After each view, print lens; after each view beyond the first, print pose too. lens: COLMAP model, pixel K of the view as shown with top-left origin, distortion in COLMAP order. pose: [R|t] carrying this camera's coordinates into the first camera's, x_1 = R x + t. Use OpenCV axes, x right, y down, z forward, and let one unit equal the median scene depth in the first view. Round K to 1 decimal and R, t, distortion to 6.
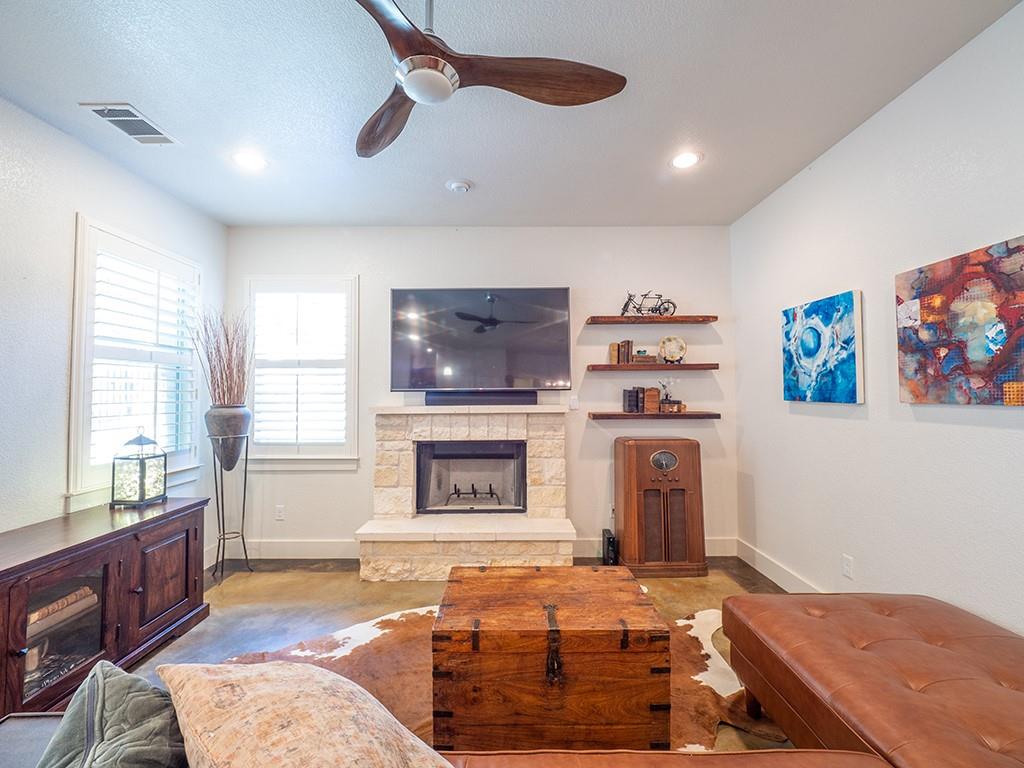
lens RADIAL K [[417.0, 0, 510.9], [0, 417.0, 384.5], [0, 0, 1]] dist [-0.015058, -0.000708]
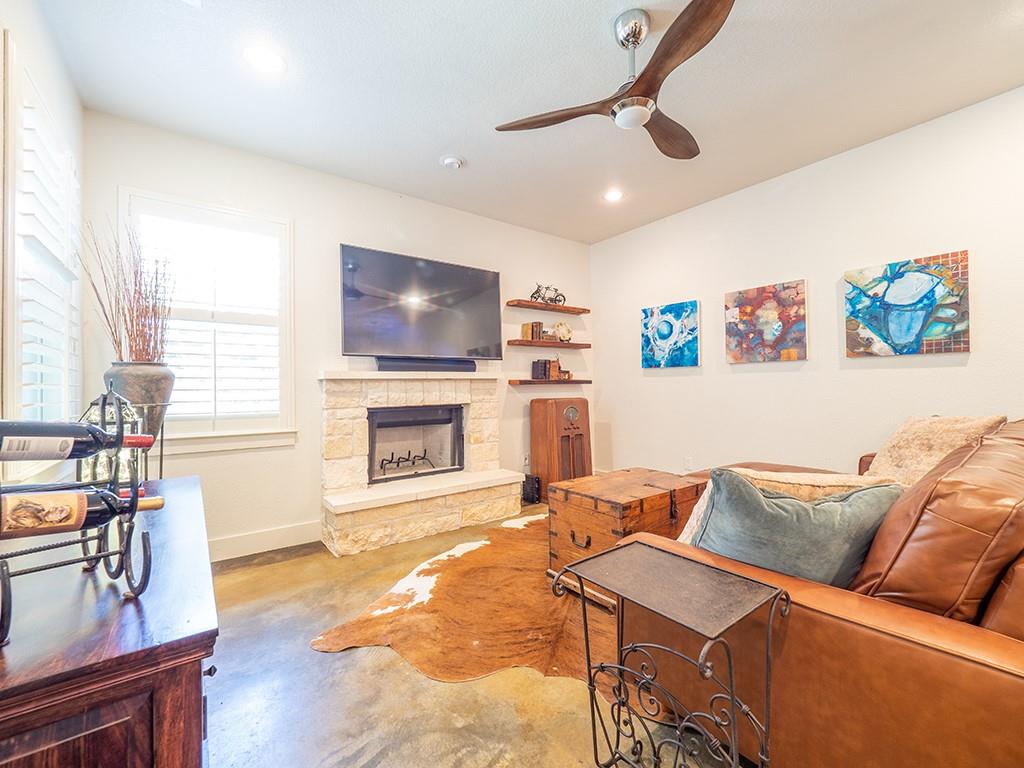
lens RADIAL K [[417.0, 0, 508.5], [0, 417.0, 382.7], [0, 0, 1]] dist [-0.015058, -0.000708]
pose [[0.813743, -0.000149, 0.581224, -0.565331], [-0.004686, 0.999966, 0.006816, 0.074712], [-0.581205, -0.008270, 0.813715, 0.033603]]
